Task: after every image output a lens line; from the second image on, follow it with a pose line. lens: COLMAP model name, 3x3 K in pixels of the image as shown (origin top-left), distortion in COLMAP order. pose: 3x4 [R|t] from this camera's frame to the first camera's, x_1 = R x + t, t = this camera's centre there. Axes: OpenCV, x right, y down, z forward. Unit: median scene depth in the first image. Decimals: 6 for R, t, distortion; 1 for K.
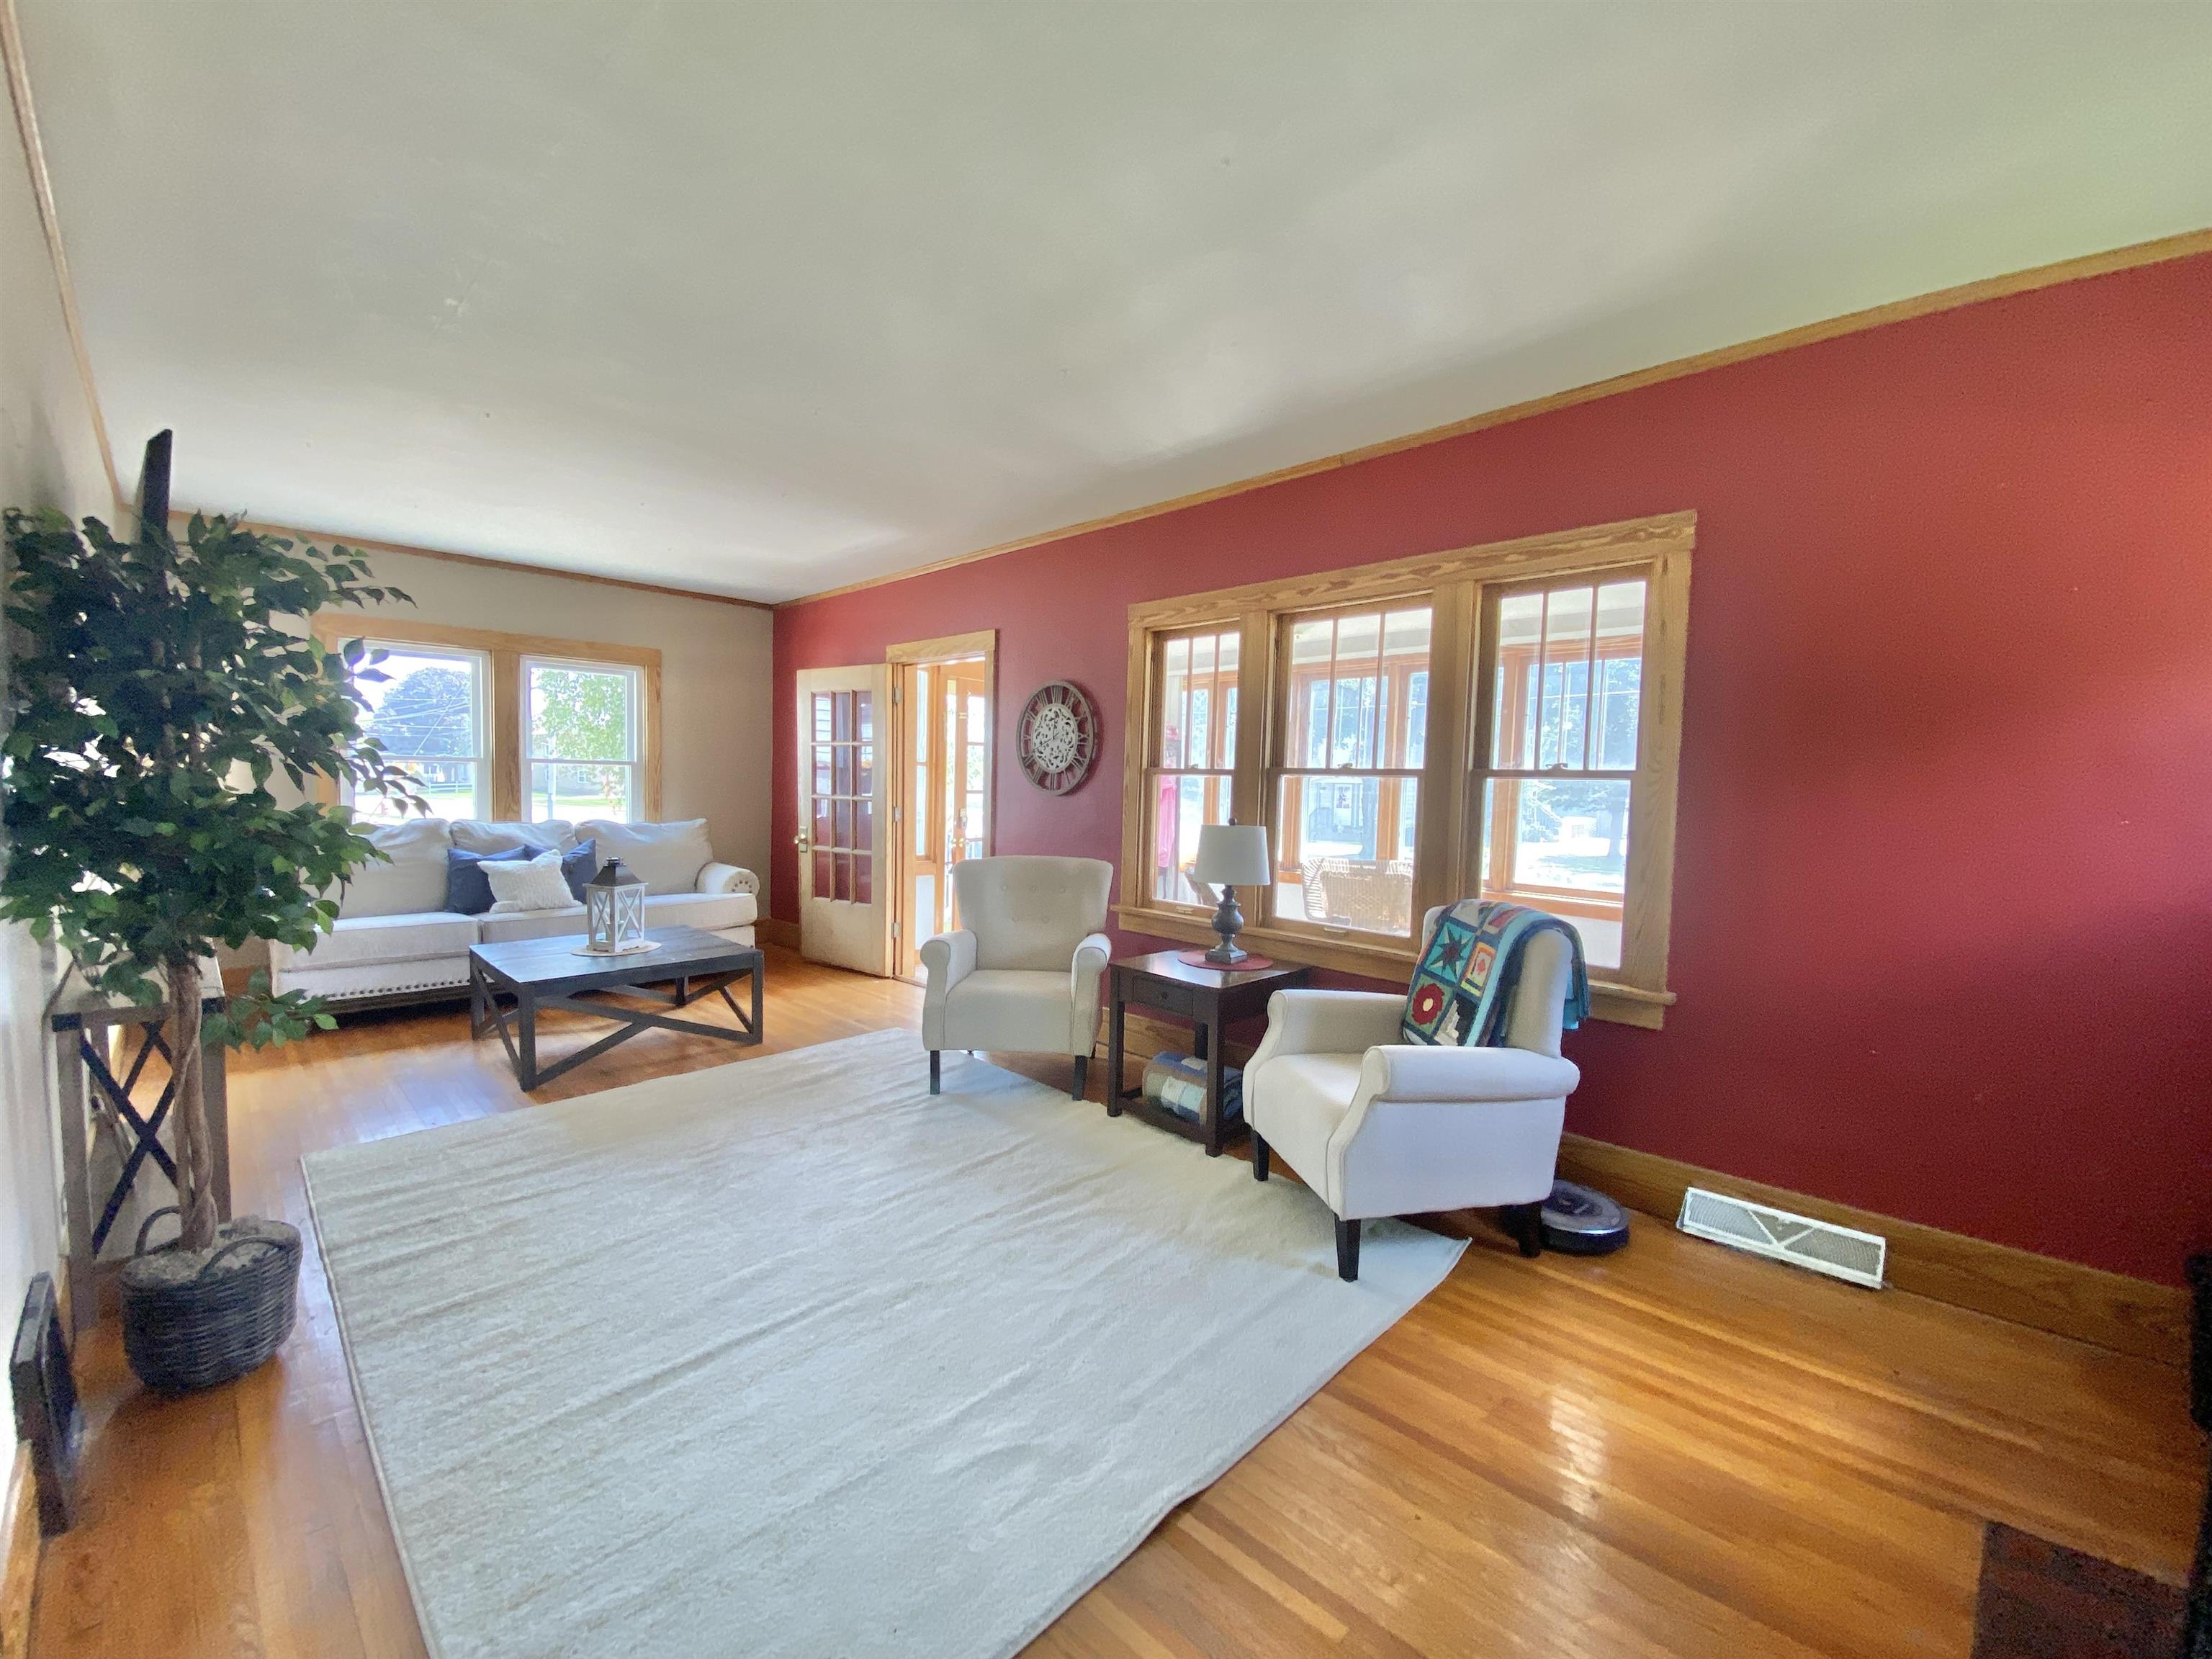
lens RADIAL K [[900.7, 0, 1110.1], [0, 900.7, 819.3], [0, 0, 1]] dist [0.020851, -0.000033]
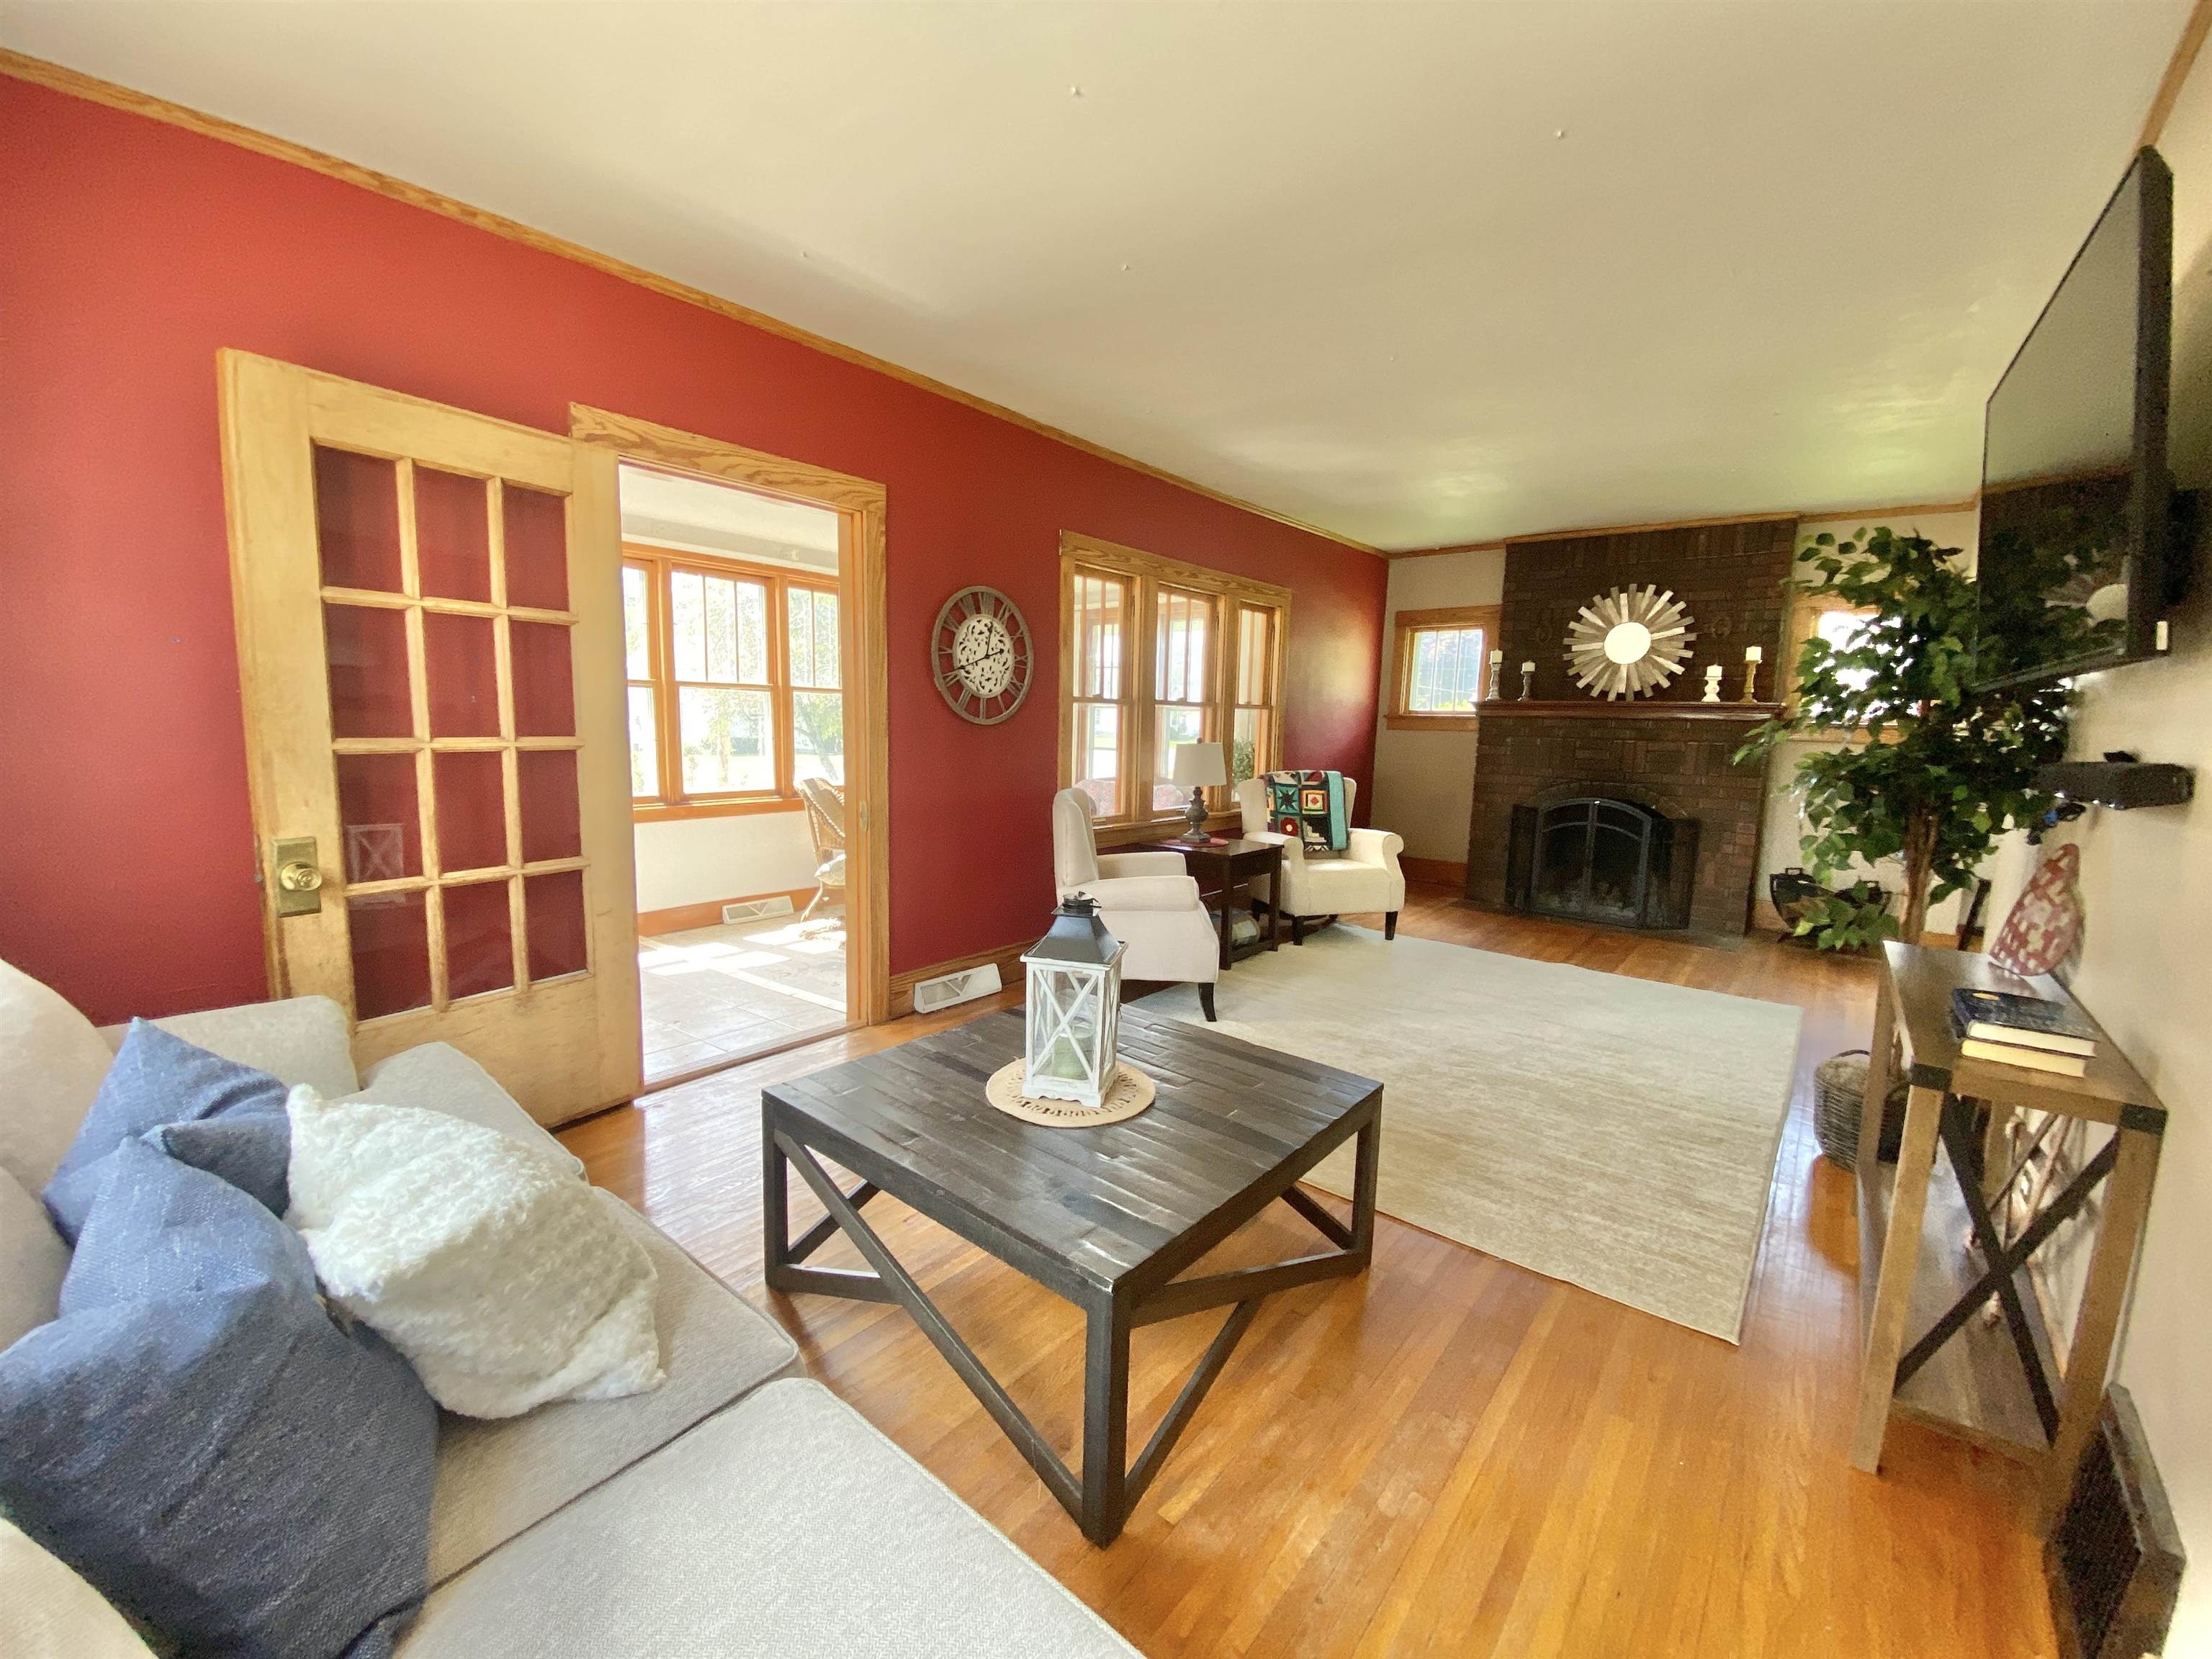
lens RADIAL K [[900.7, 0, 1109.4], [0, 900.7, 839.0], [0, 0, 1]] dist [0.020851, -0.000033]
pose [[-0.107342, -0.160707, 0.981148, -0.961039], [0.012210, 0.986562, 0.162930, -0.058906], [-0.994147, 0.029469, -0.103937, 1.005386]]
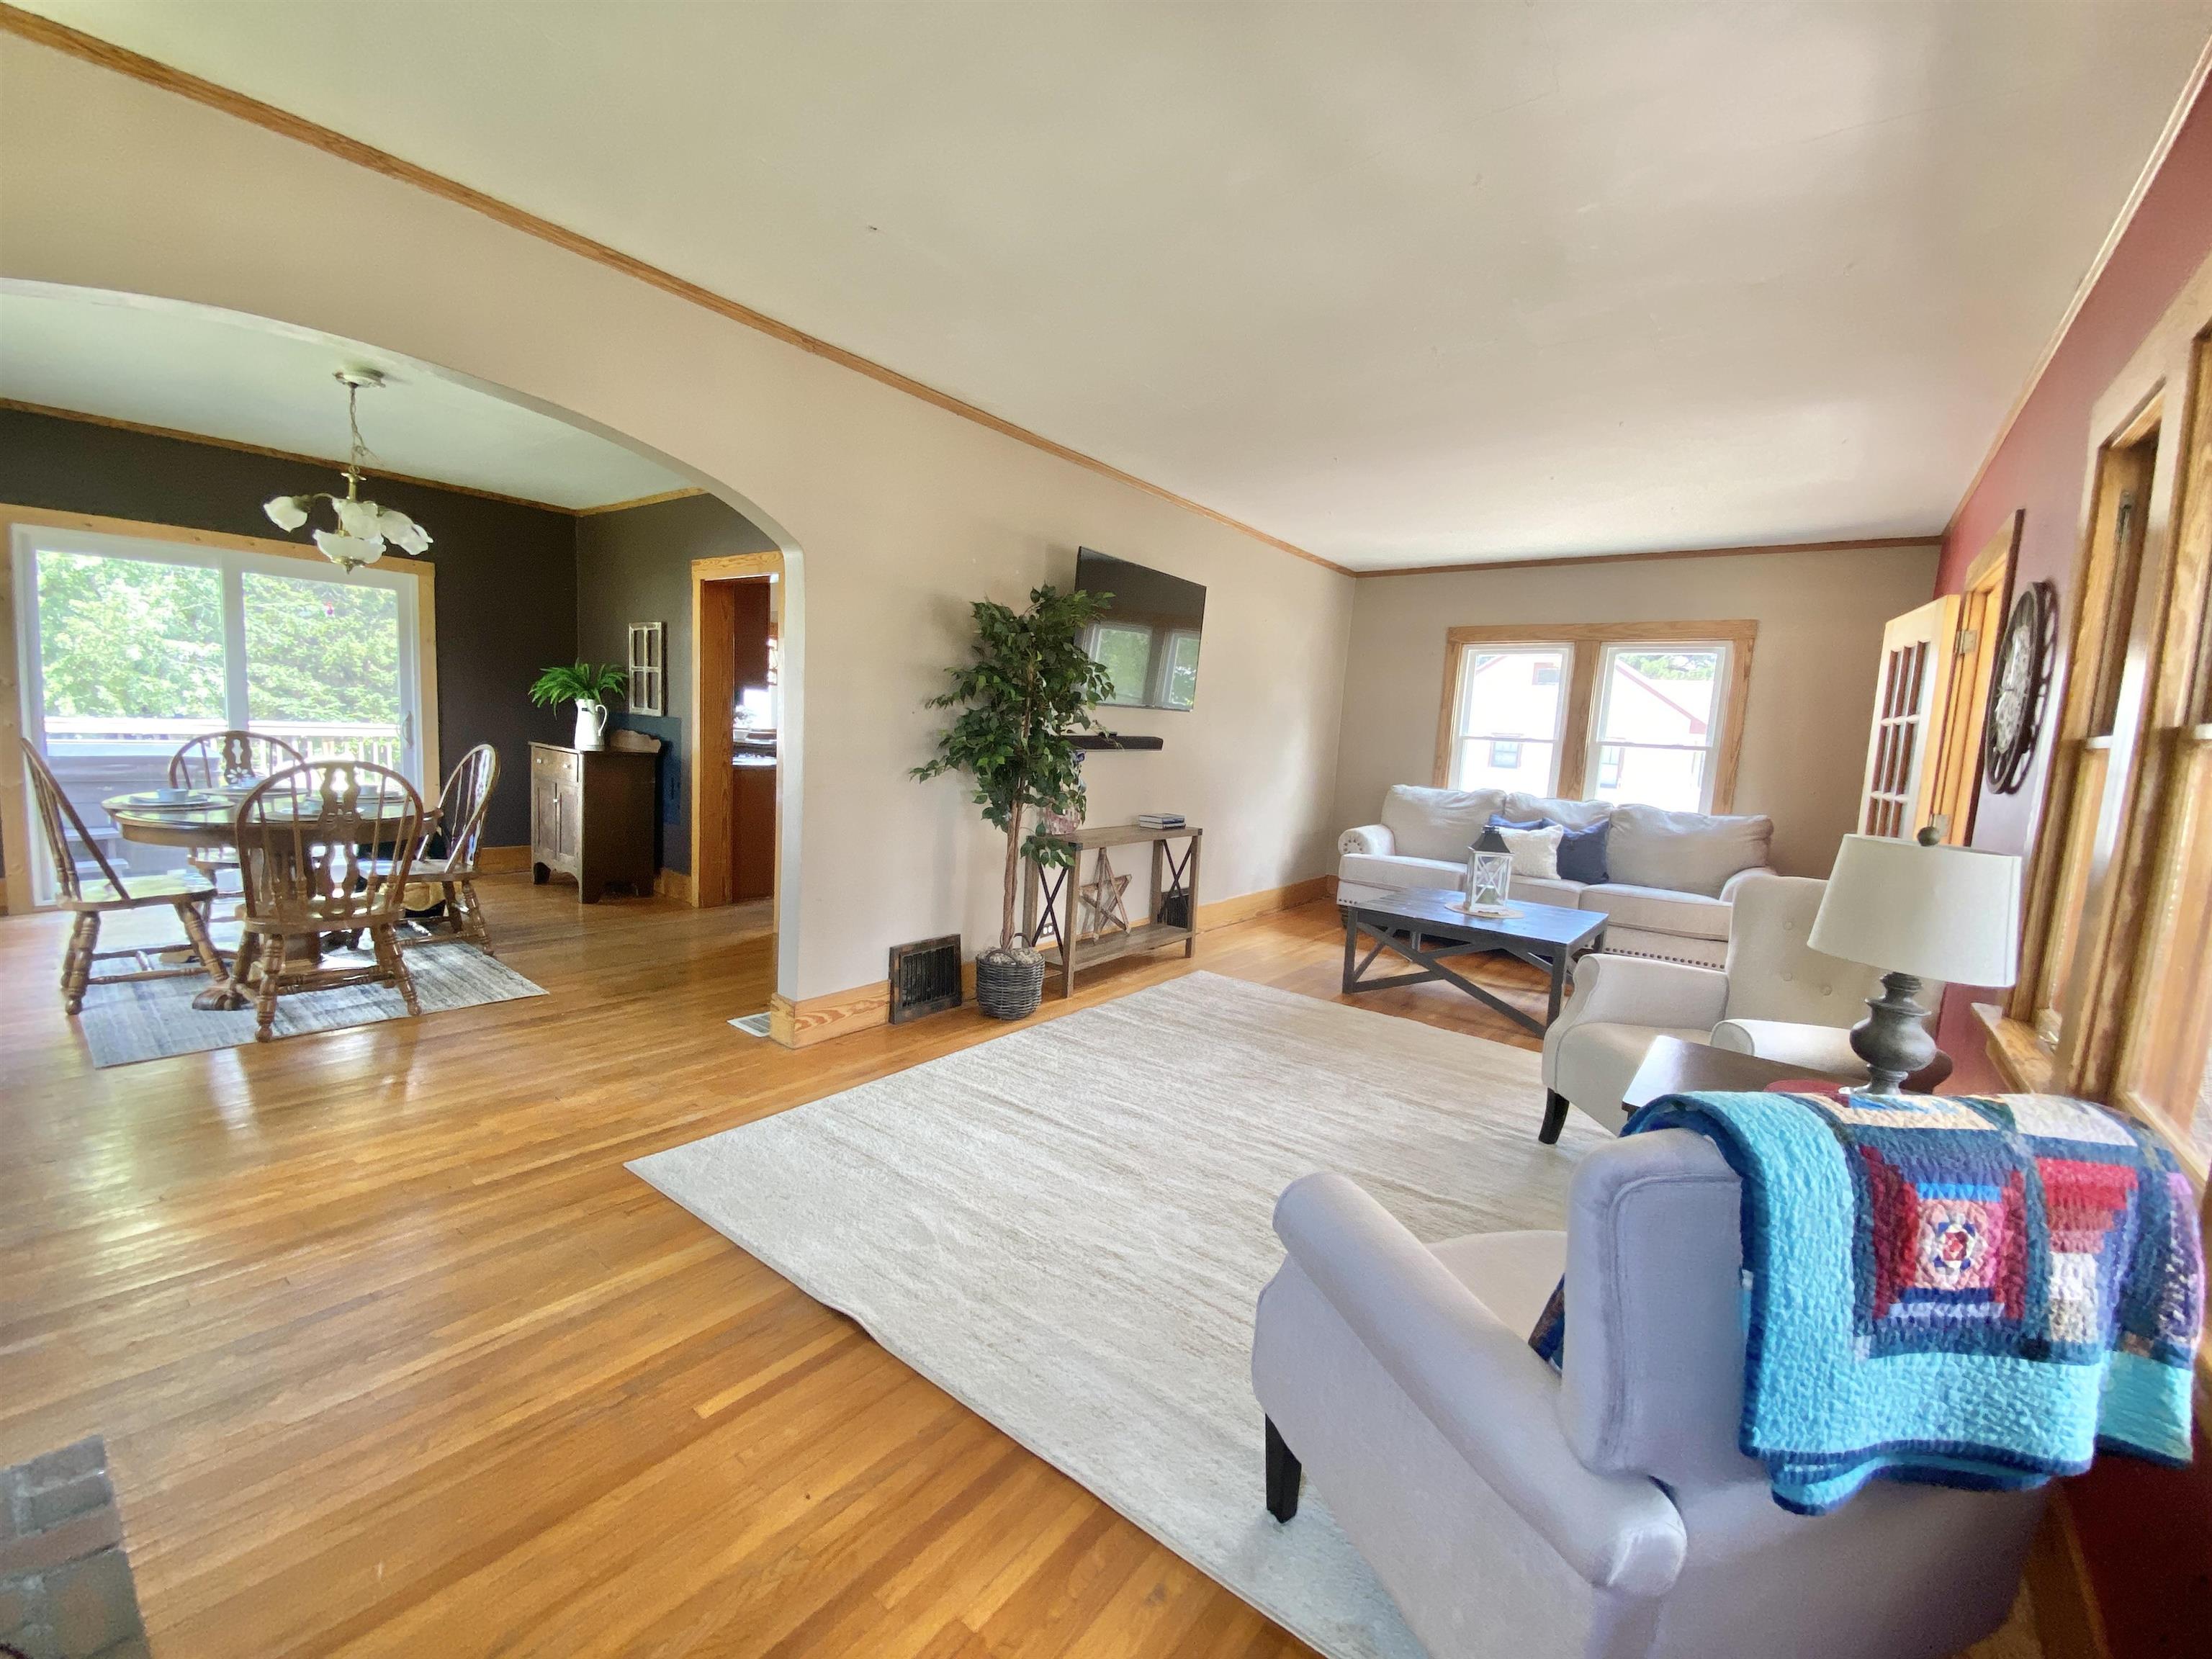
lens RADIAL K [[900.7, 0, 1109.1], [0, 900.7, 828.5], [0, 0, 1]] dist [0.020851, -0.000033]
pose [[0.135530, 0.103001, -0.985405, 0.419427], [-0.104347, 0.990534, 0.089186, -0.002351], [0.985263, 0.090736, 0.144995, 0.384315]]
